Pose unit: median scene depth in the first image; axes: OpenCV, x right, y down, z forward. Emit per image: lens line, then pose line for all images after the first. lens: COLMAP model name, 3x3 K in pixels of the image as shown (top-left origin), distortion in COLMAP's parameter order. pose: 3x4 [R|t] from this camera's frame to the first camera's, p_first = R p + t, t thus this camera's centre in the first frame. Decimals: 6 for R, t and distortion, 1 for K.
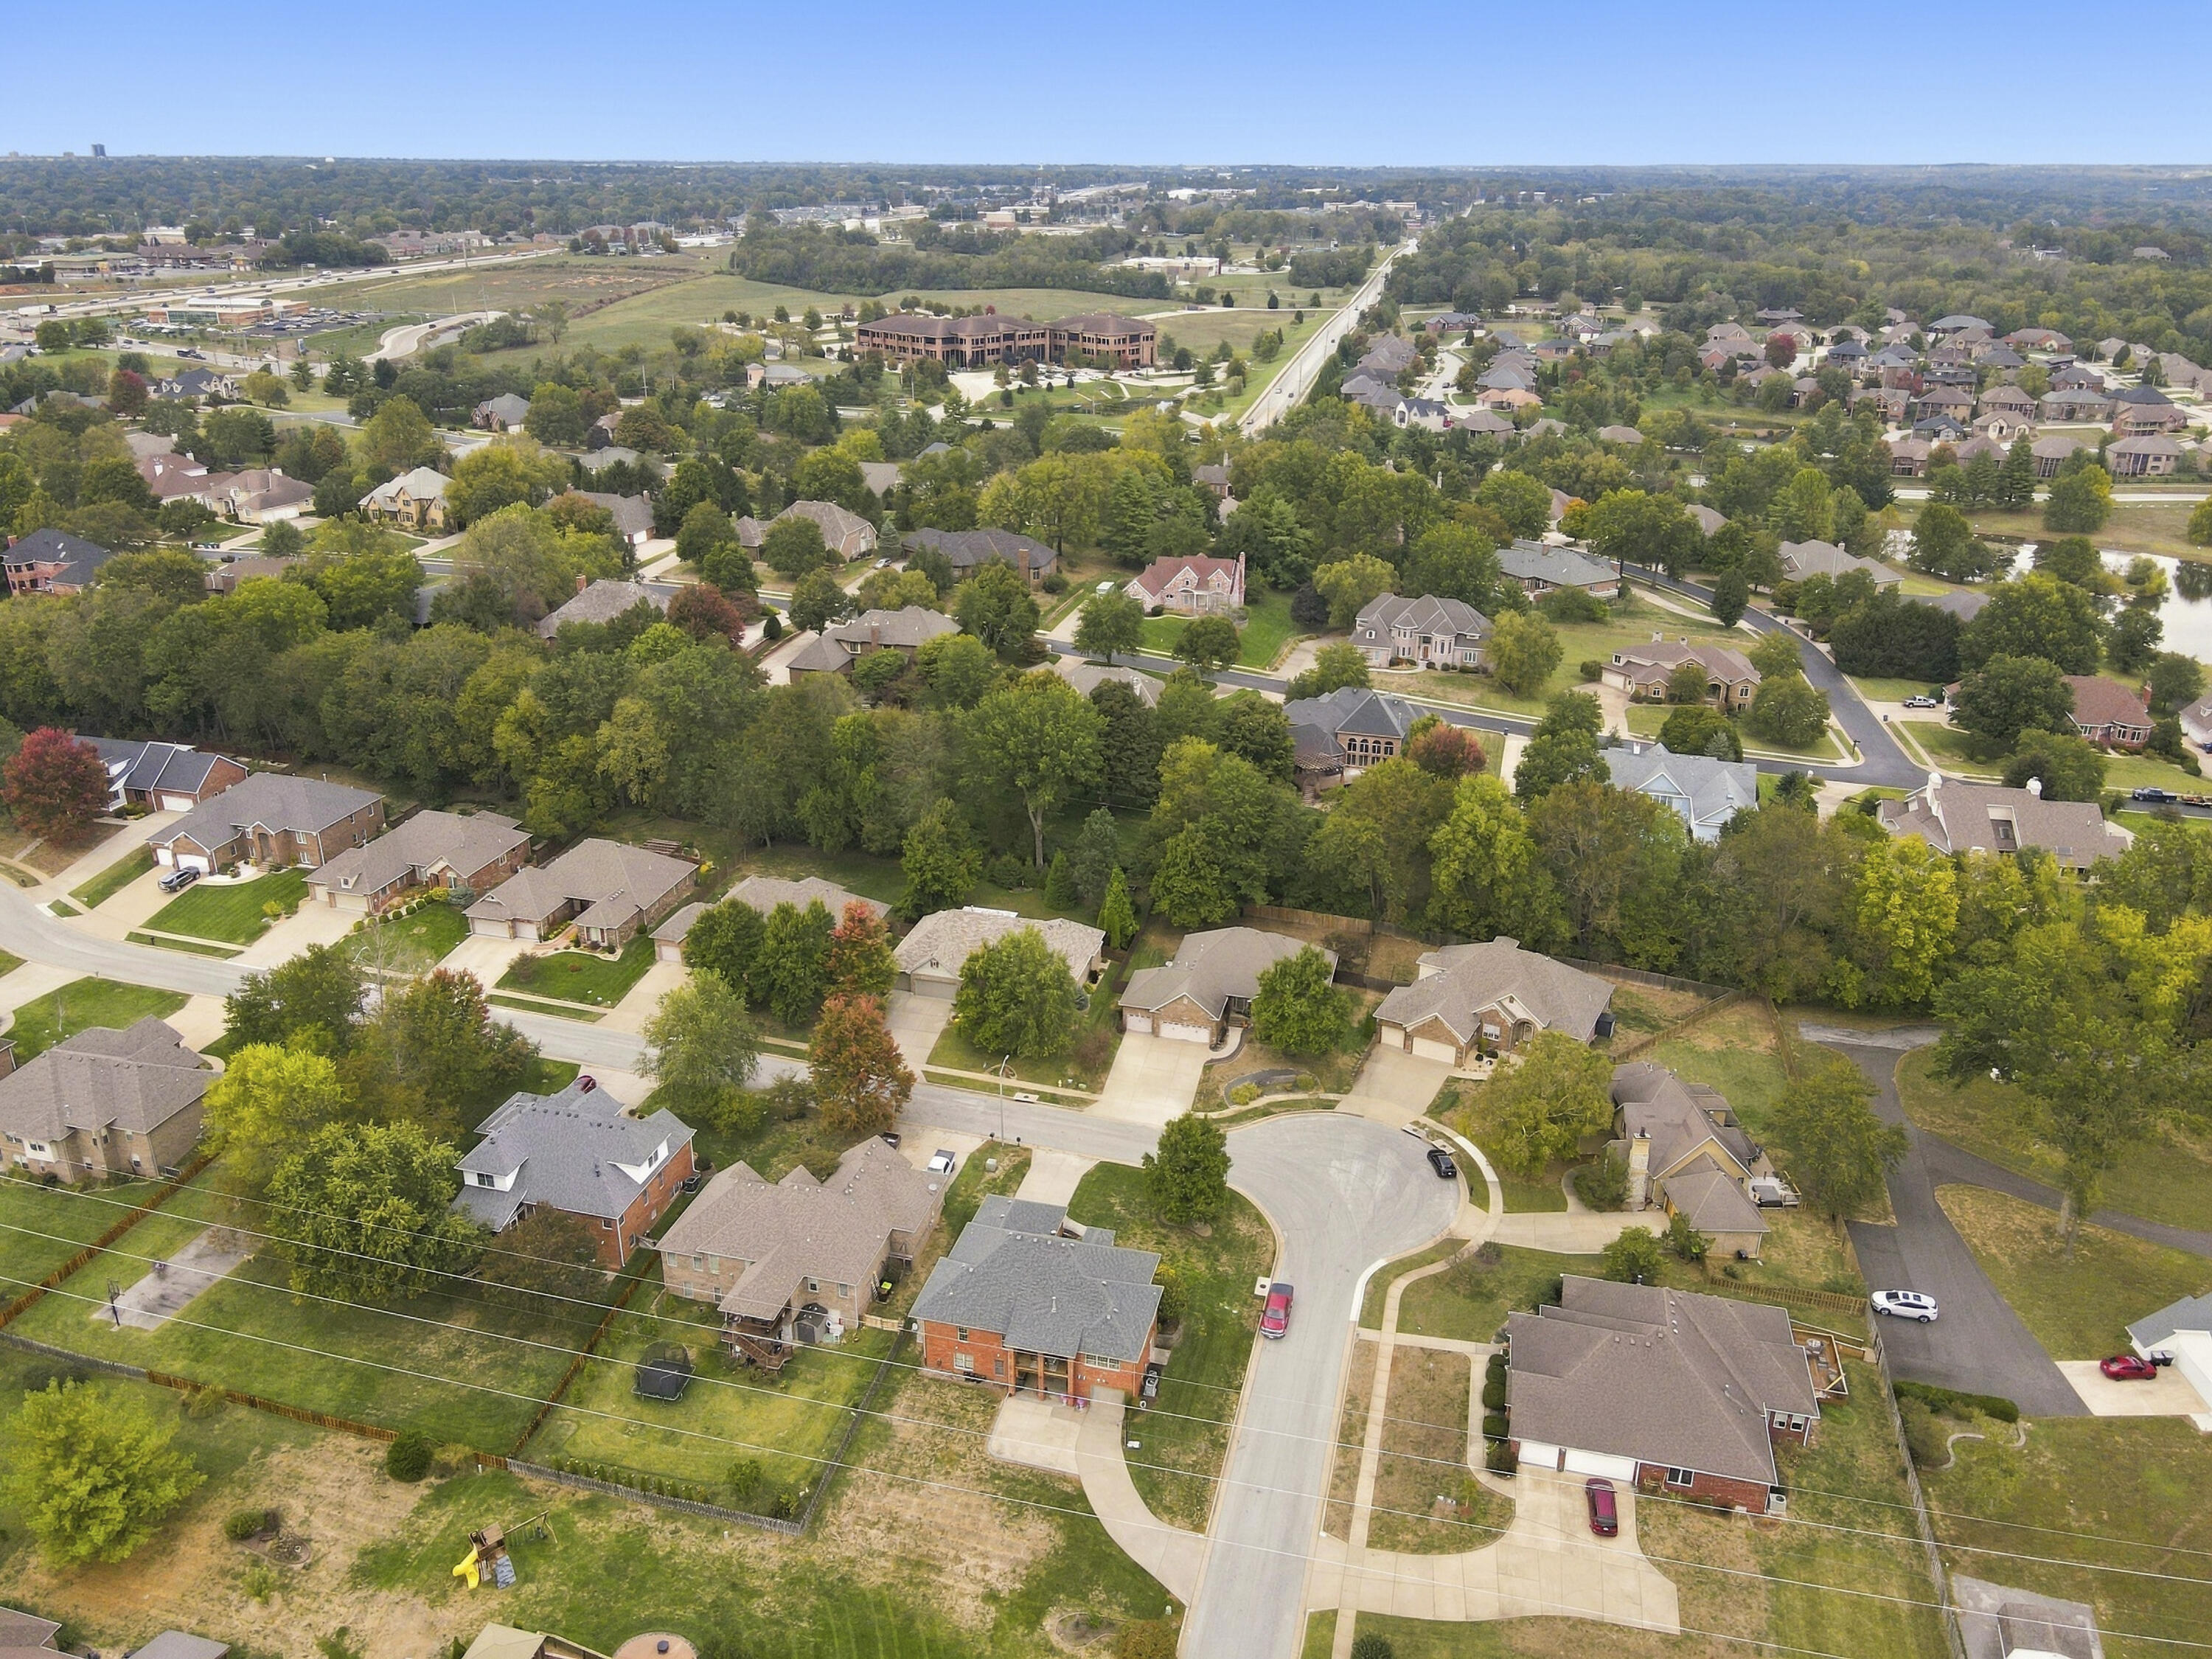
lens RADIAL K [[1618.2, 0, 1104.1], [0, 1618.2, 835.3], [0, 0, 1]] dist [0.004169, 0.020777]
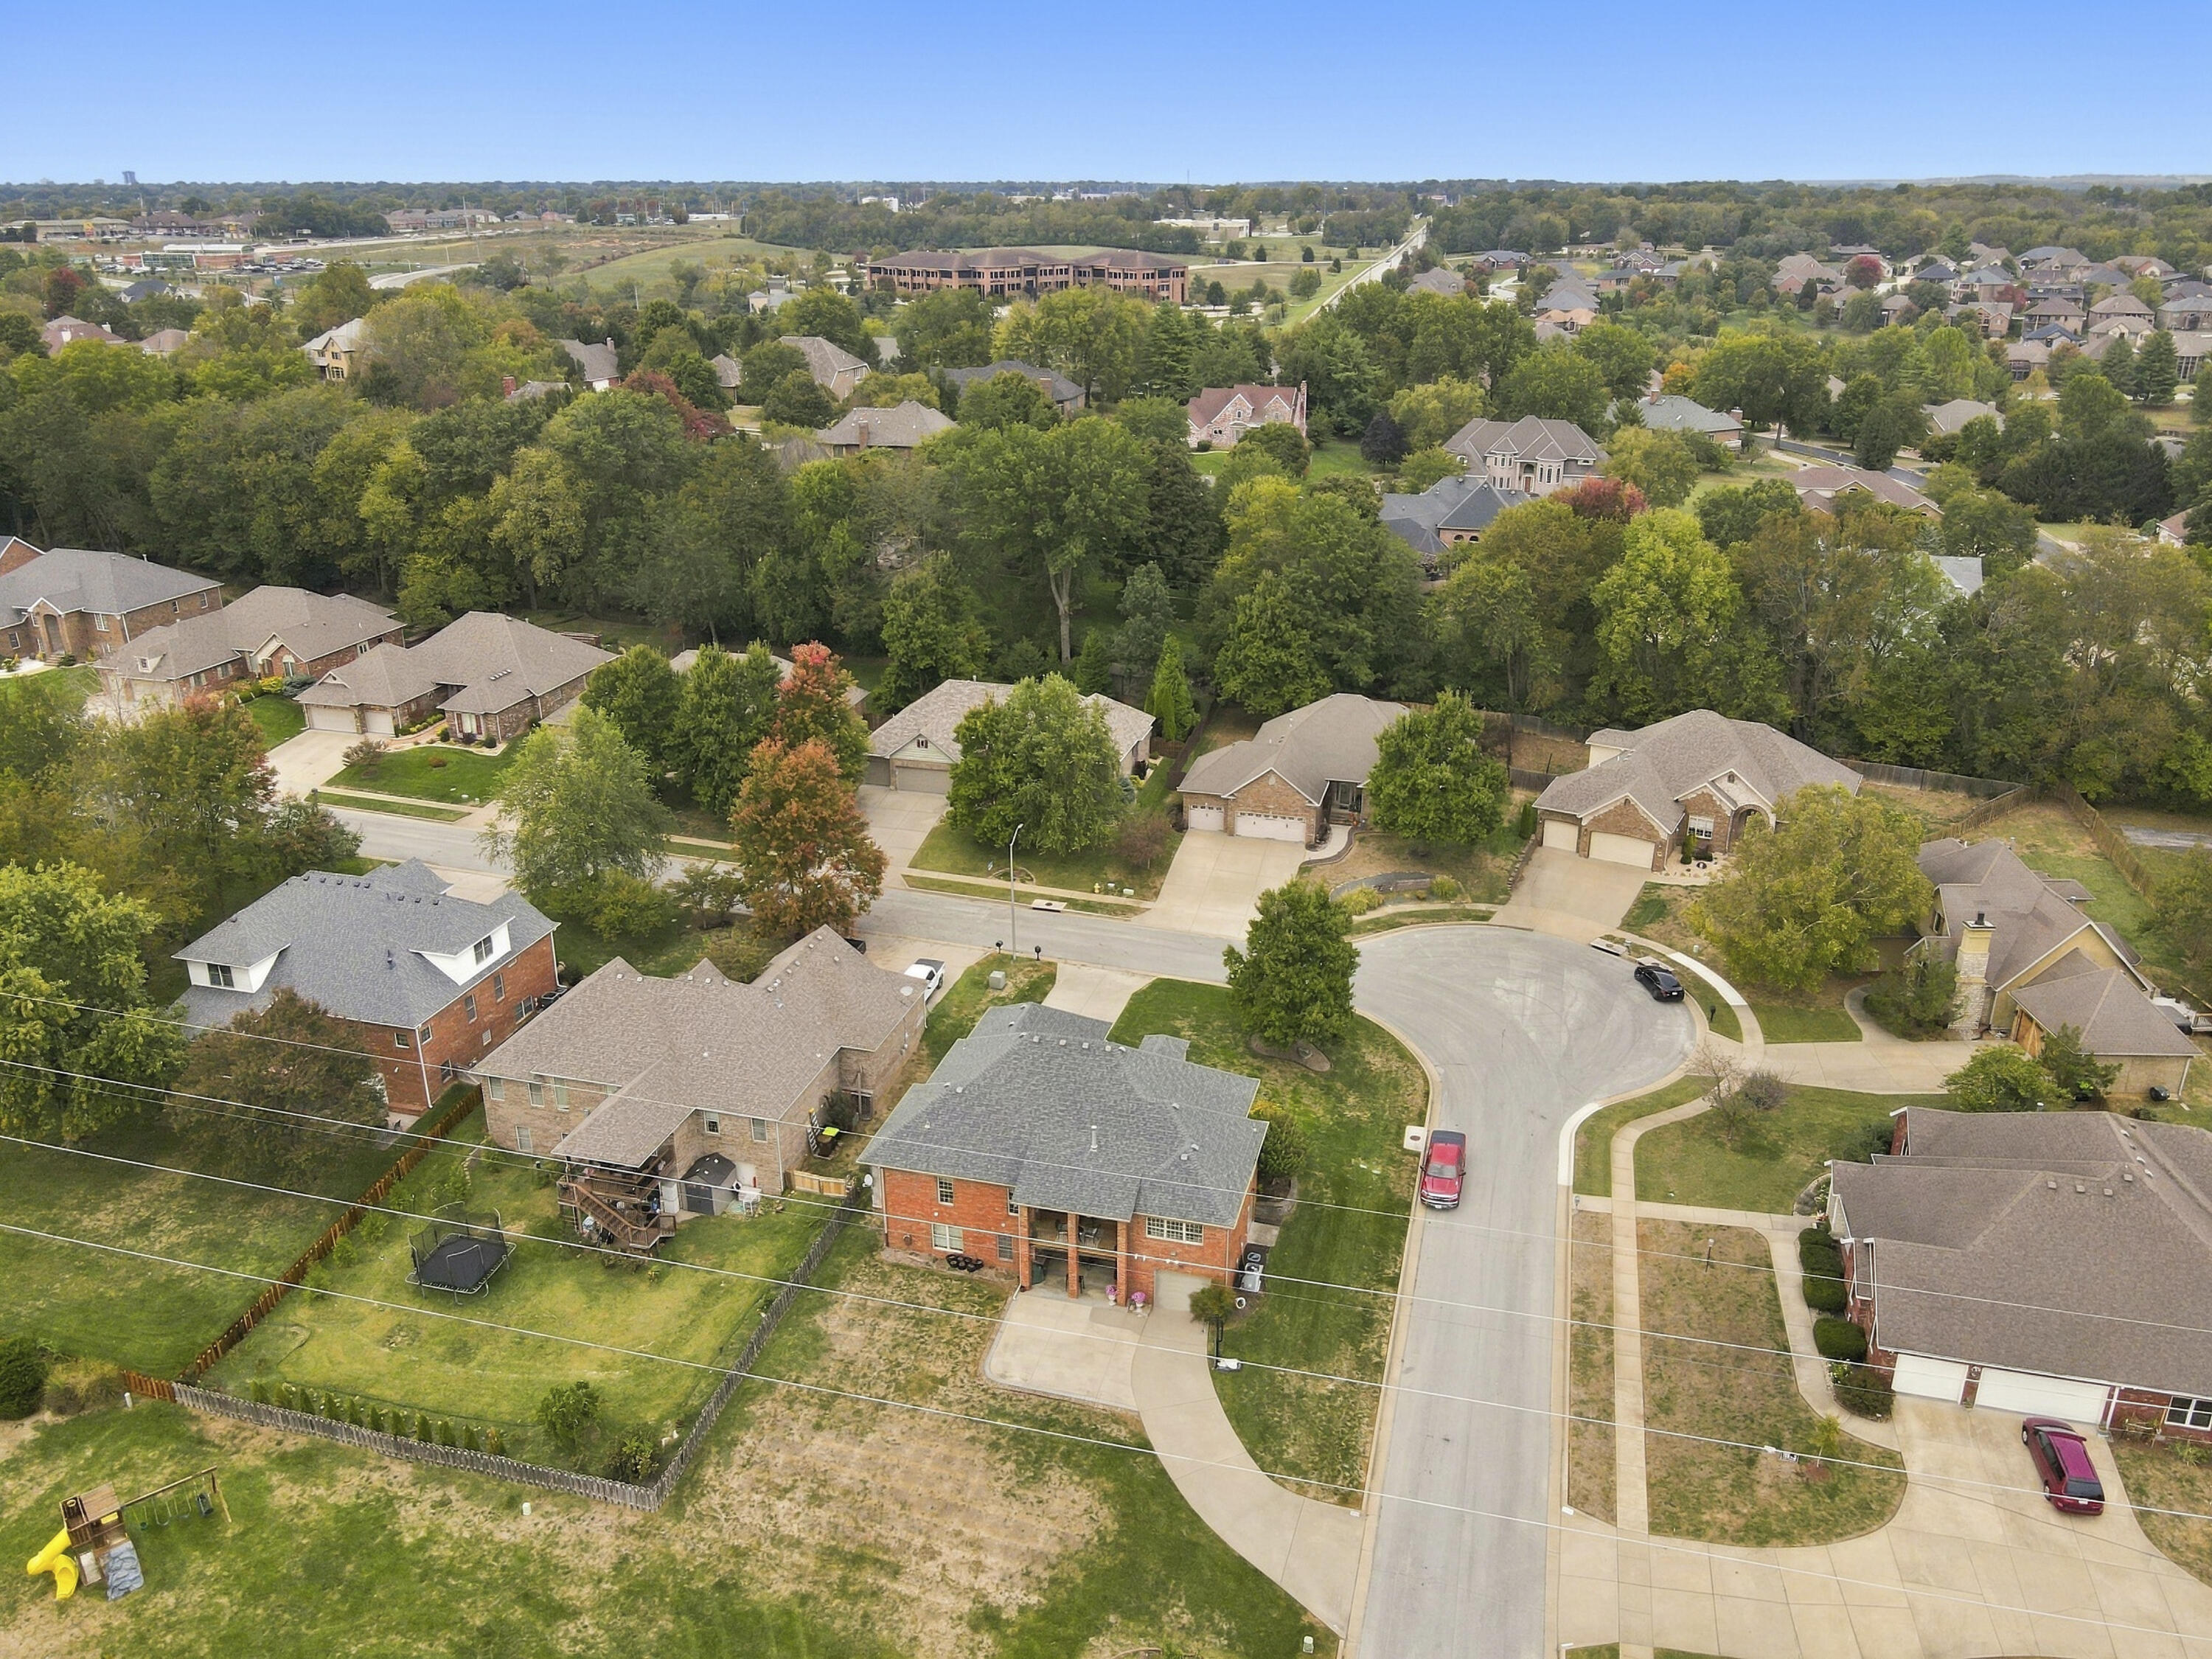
lens RADIAL K [[1618.2, 0, 1105.8], [0, 1618.2, 830.7], [0, 0, 1]] dist [0.004169, 0.020777]
pose [[0.999908, -0.002583, -0.013310, -0.013523], [0.002335, 0.999823, -0.018671, 0.138665], [0.013356, 0.018638, 0.999737, 0.289911]]
